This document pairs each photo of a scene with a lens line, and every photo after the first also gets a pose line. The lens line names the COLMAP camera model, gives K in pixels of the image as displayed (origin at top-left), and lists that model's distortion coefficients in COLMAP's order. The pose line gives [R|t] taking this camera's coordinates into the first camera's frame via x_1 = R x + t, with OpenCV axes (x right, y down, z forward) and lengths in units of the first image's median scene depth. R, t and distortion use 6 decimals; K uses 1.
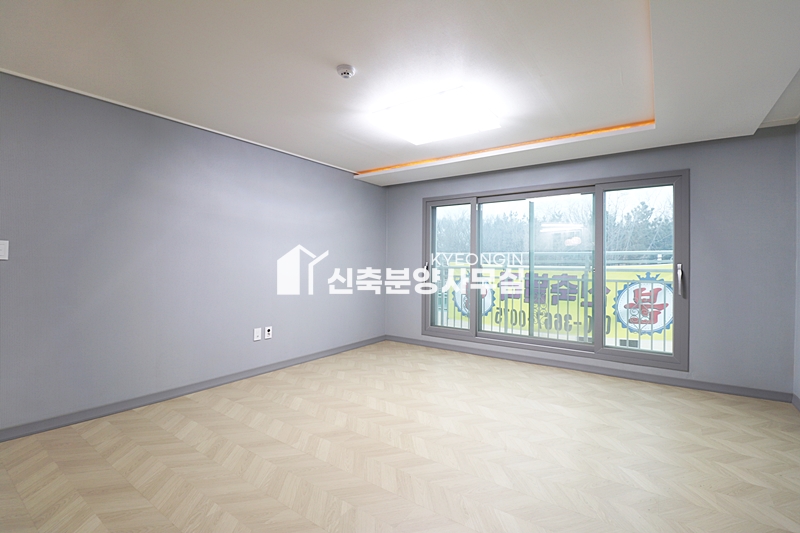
lens RADIAL K [[369.1, 0, 401.3], [0, 369.1, 256.9], [0, 0, 1]] dist [-0.007745, -0.008926]
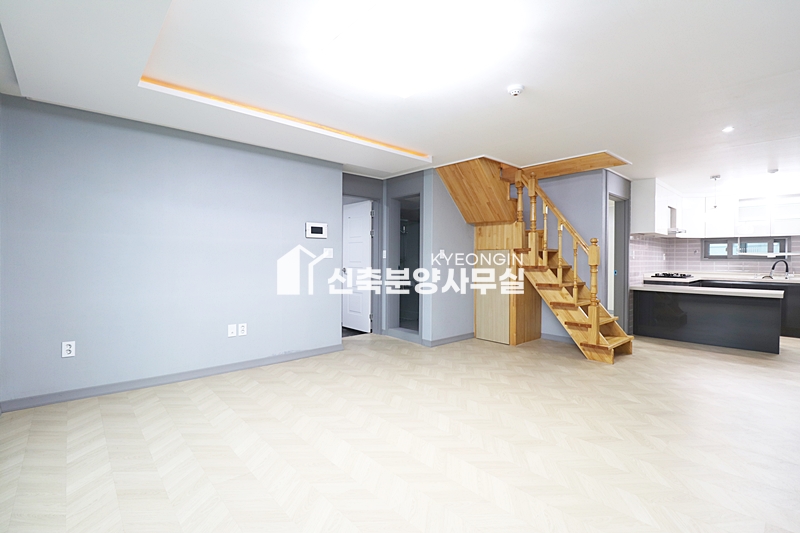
lens RADIAL K [[369.1, 0, 402.9], [0, 369.1, 261.1], [0, 0, 1]] dist [-0.007745, -0.008926]
pose [[-0.975457, -0.013718, 0.219764, -0.038853], [-0.014540, 0.999892, -0.002125, 0.017833], [-0.219711, -0.005269, -0.975551, 1.191082]]
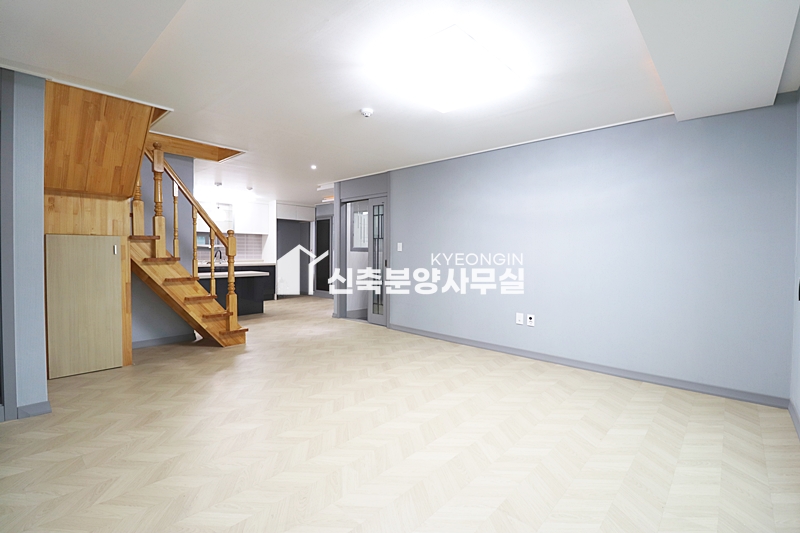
lens RADIAL K [[369.1, 0, 400.9], [0, 369.1, 264.3], [0, 0, 1]] dist [-0.007745, -0.008926]
pose [[-0.120033, 0.024222, -0.992474, 0.657596], [0.003550, 0.999706, 0.023969, 0.020371], [0.992764, -0.000646, -0.120084, 0.709307]]
